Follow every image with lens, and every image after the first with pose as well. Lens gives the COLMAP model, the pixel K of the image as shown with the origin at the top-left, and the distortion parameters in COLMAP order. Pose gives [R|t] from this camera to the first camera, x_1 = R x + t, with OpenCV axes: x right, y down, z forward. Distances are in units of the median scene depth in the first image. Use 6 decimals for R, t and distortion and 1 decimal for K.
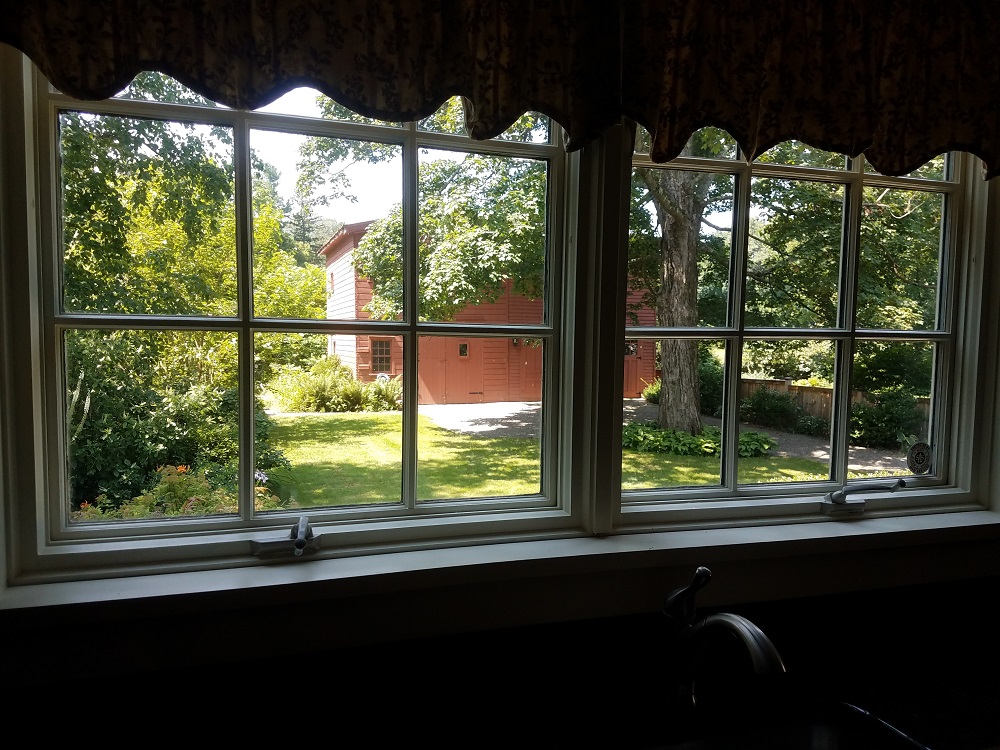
lens RADIAL K [[778.0, 0, 499.4], [0, 778.0, 376.7], [0, 0, 1]] dist [-0.009001, -0.002008]
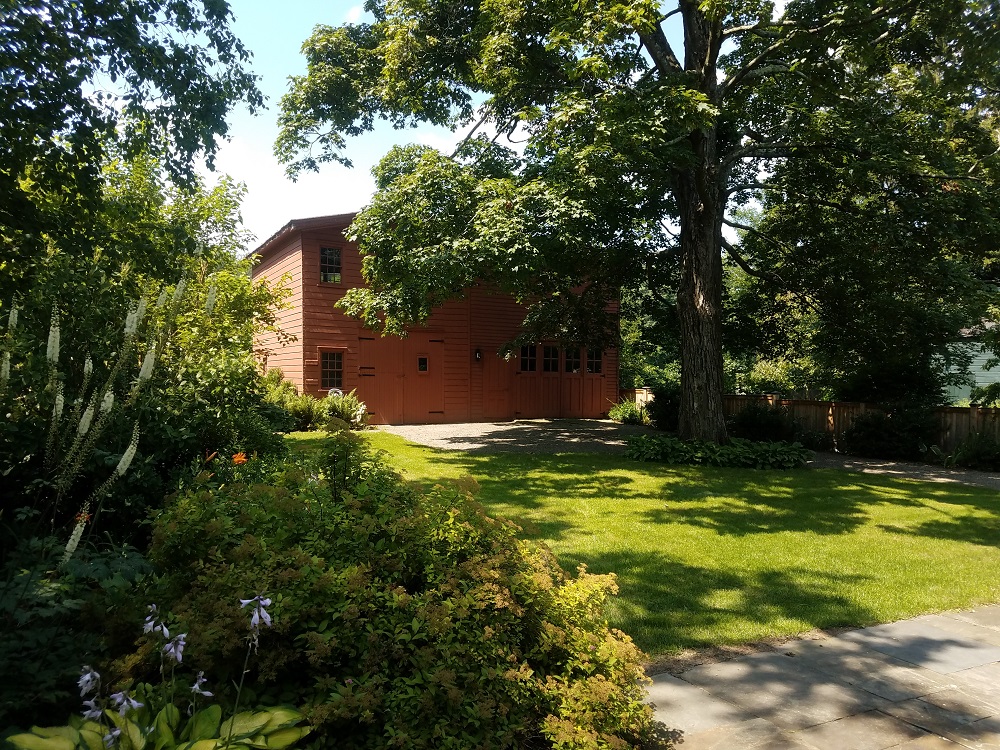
lens RADIAL K [[778.0, 0, 500.2], [0, 778.0, 372.7], [0, 0, 1]] dist [-0.009001, -0.002008]
pose [[0.989340, 0.004651, 0.145550, -0.116874], [0.003714, 0.998359, -0.057142, 0.035625], [-0.145577, 0.057073, 0.987699, 0.130676]]
